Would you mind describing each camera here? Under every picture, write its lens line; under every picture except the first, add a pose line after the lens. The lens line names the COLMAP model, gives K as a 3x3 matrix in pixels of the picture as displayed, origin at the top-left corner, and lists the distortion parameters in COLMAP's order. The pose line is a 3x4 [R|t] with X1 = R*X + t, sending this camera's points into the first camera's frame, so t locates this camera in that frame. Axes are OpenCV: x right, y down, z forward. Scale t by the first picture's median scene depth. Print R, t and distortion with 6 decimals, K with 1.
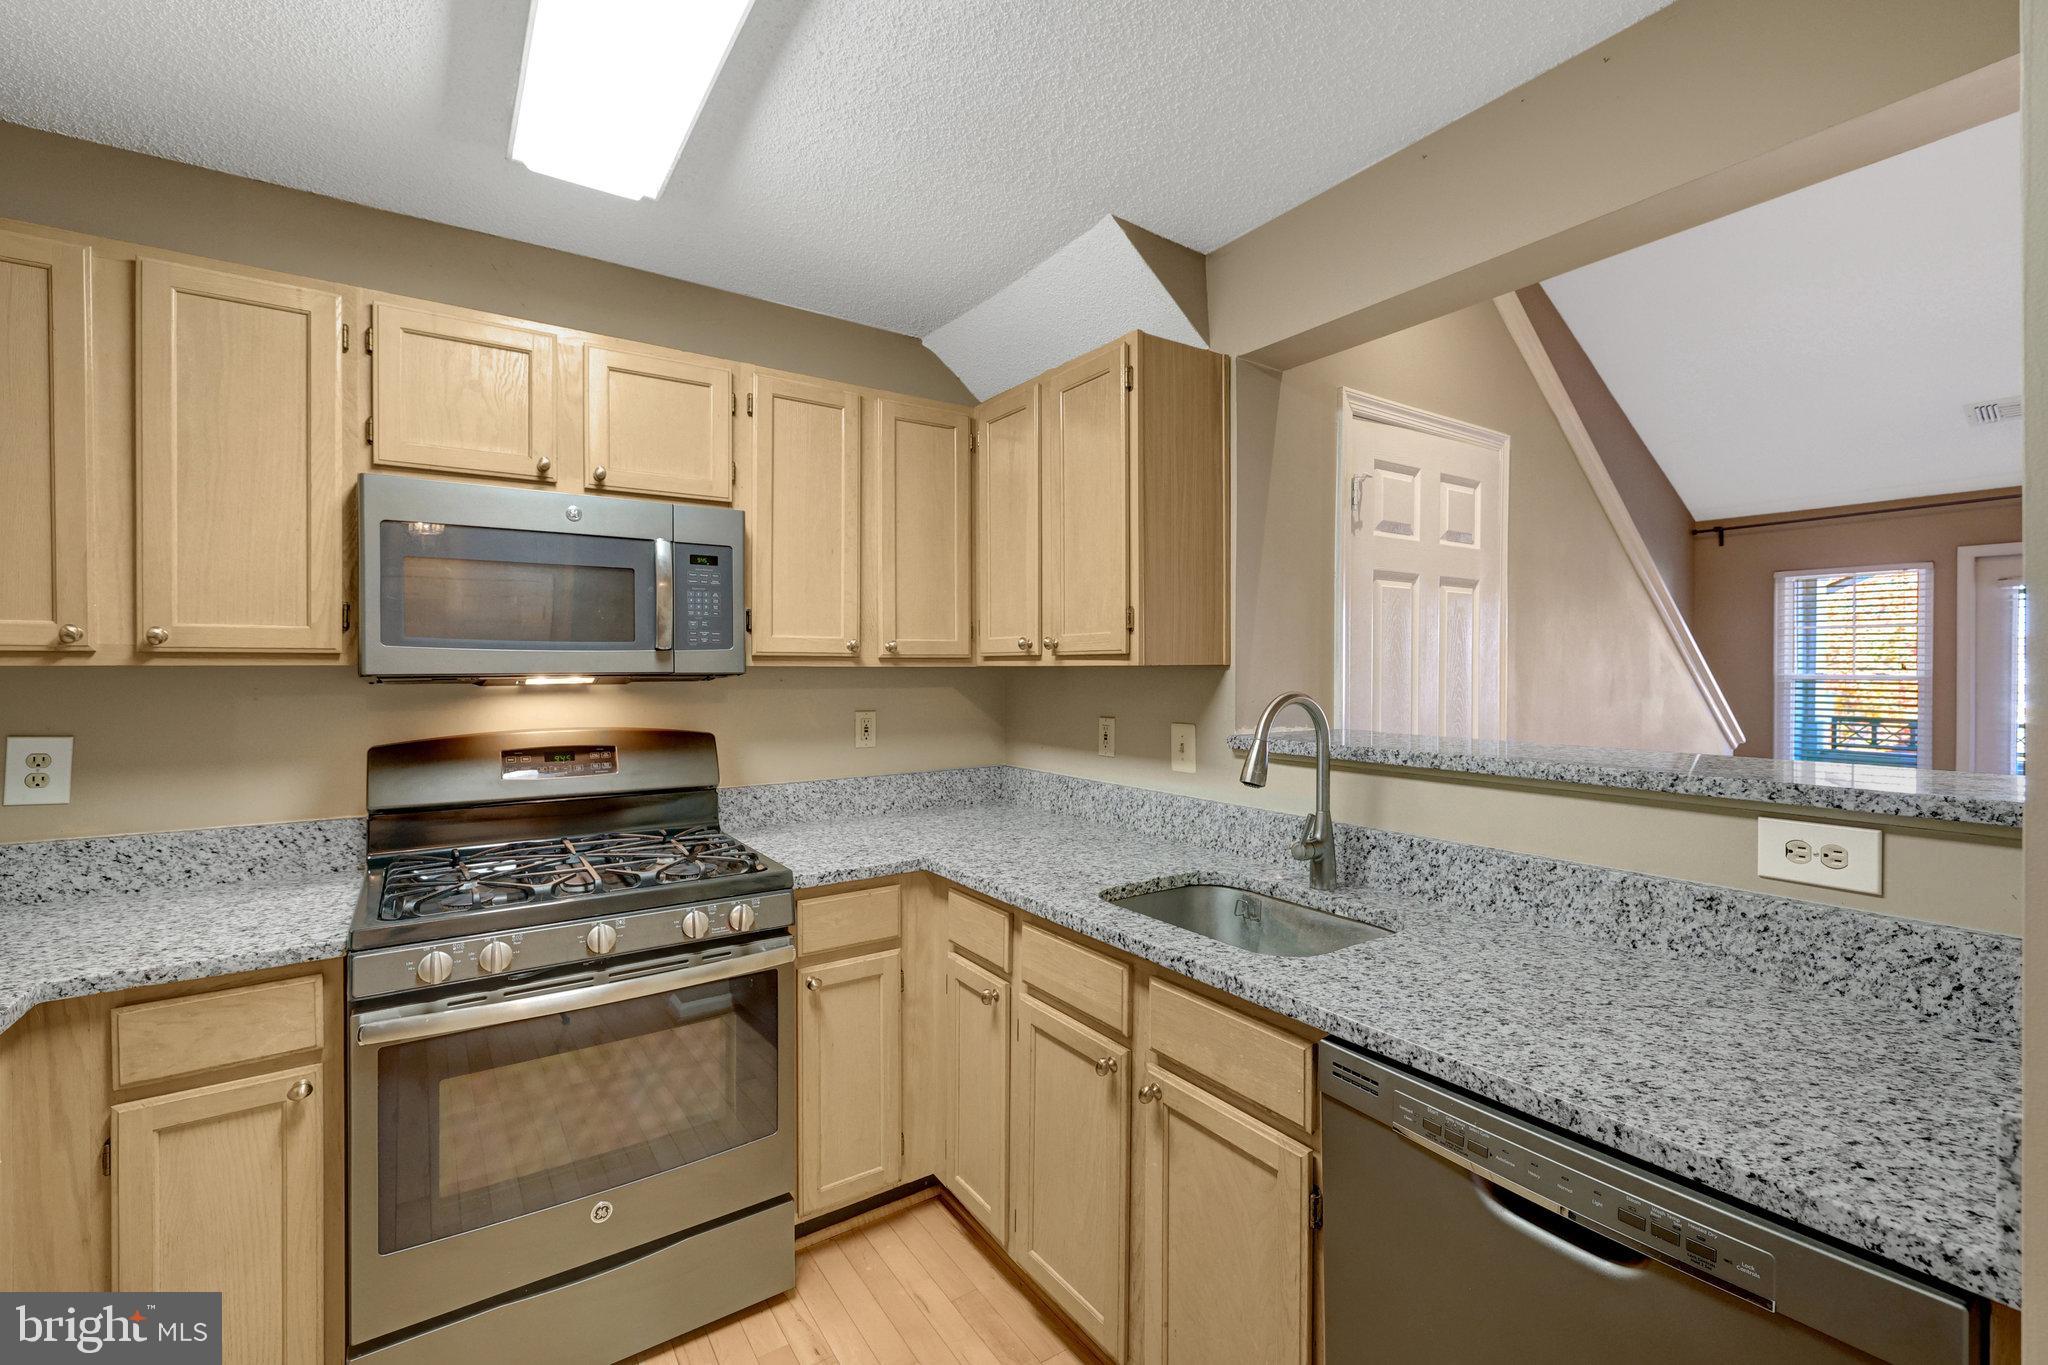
lens RADIAL K [[868.0, 0, 1018.5], [0, 868.0, 670.0], [0, 0, 1]] dist [-0.001130, 0.000405]
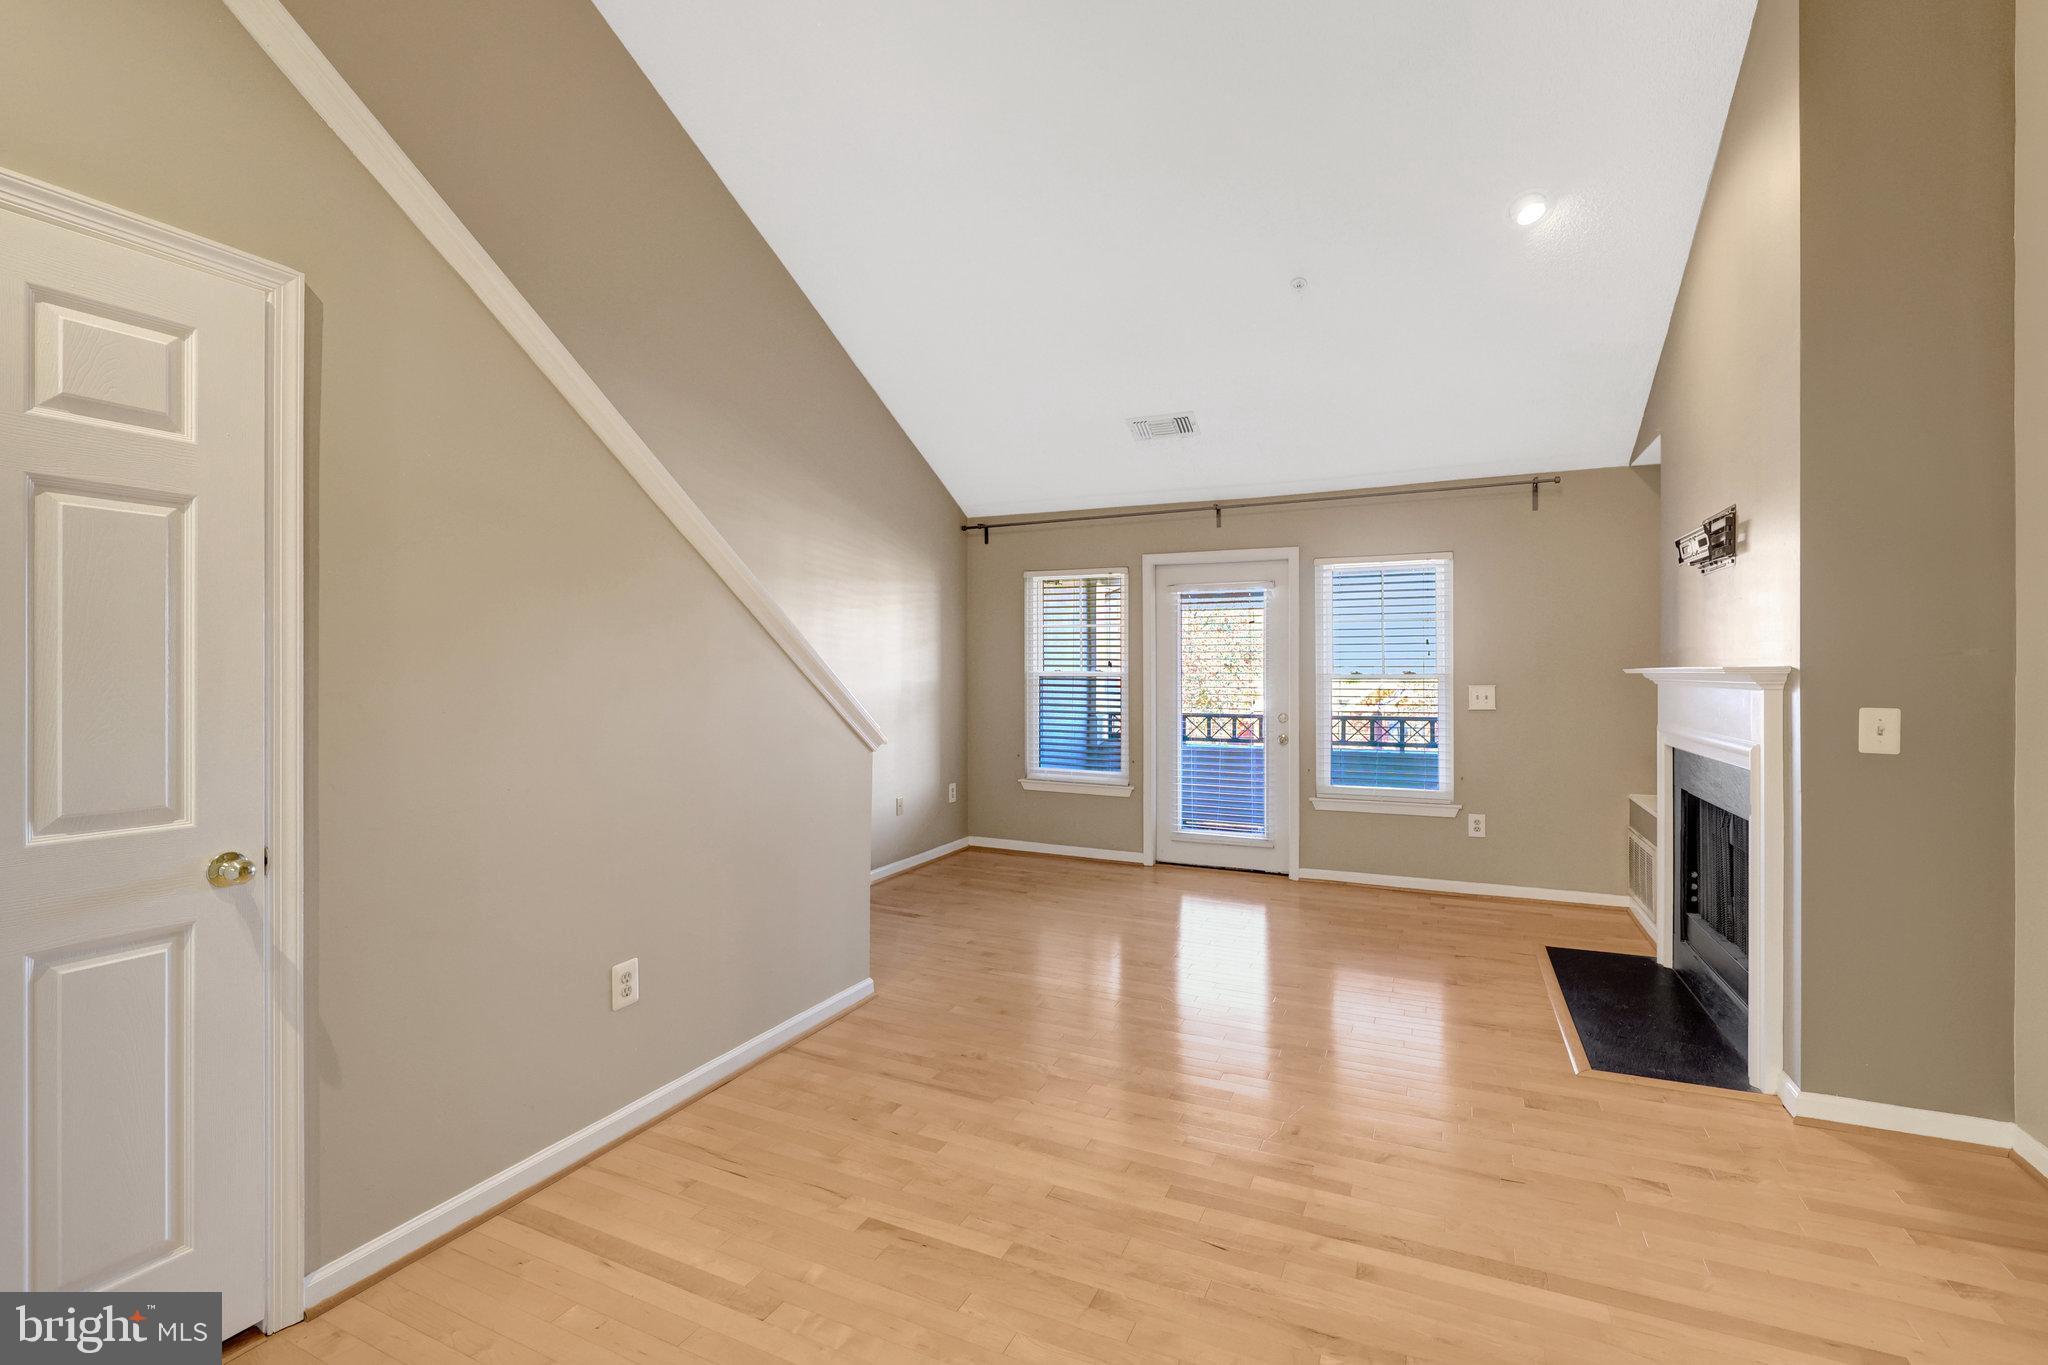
lens RADIAL K [[901.7, 0, 1023.8], [0, 901.7, 674.5], [0, 0, 1]] dist [-0.000562, 0.000006]
pose [[0.854869, -0.001889, 0.518841, 1.048860], [0.001352, 0.999998, 0.001413, 0.024813], [-0.518843, -0.000506, 0.854869, 0.292207]]
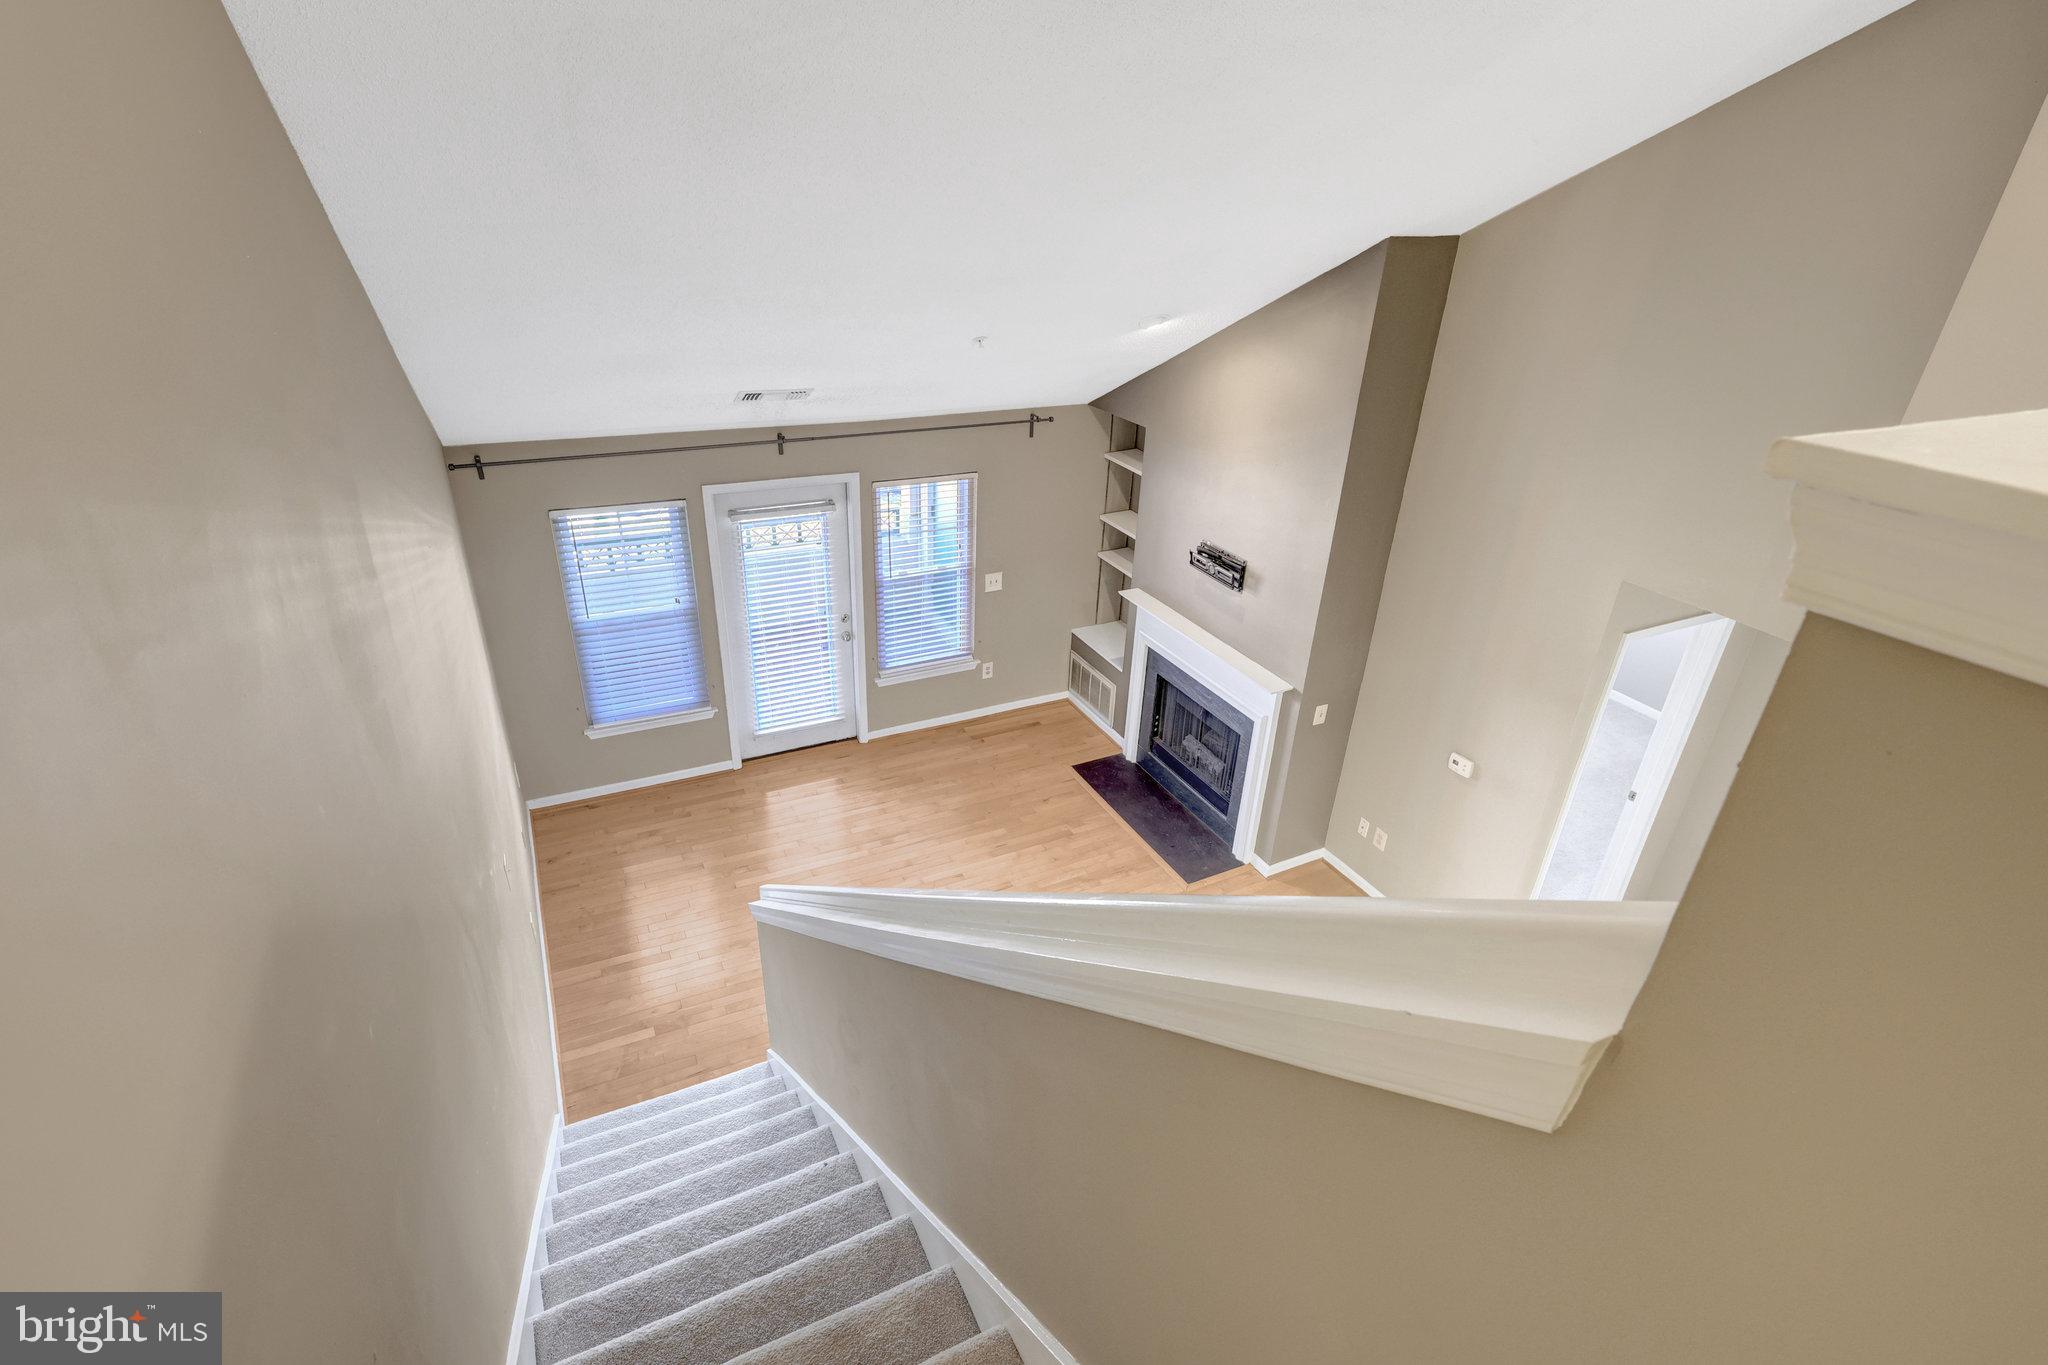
lens RADIAL K [[954.4, 0, 1012.4], [0, 954.4, 661.2], [0, 0, 1]] dist [-0.000742, -0.000095]
pose [[0.131481, -0.432386, 0.892051, 0.145056], [-0.034539, 0.897318, 0.440030, -1.310456], [-0.990717, -0.088666, 0.103046, 1.442982]]
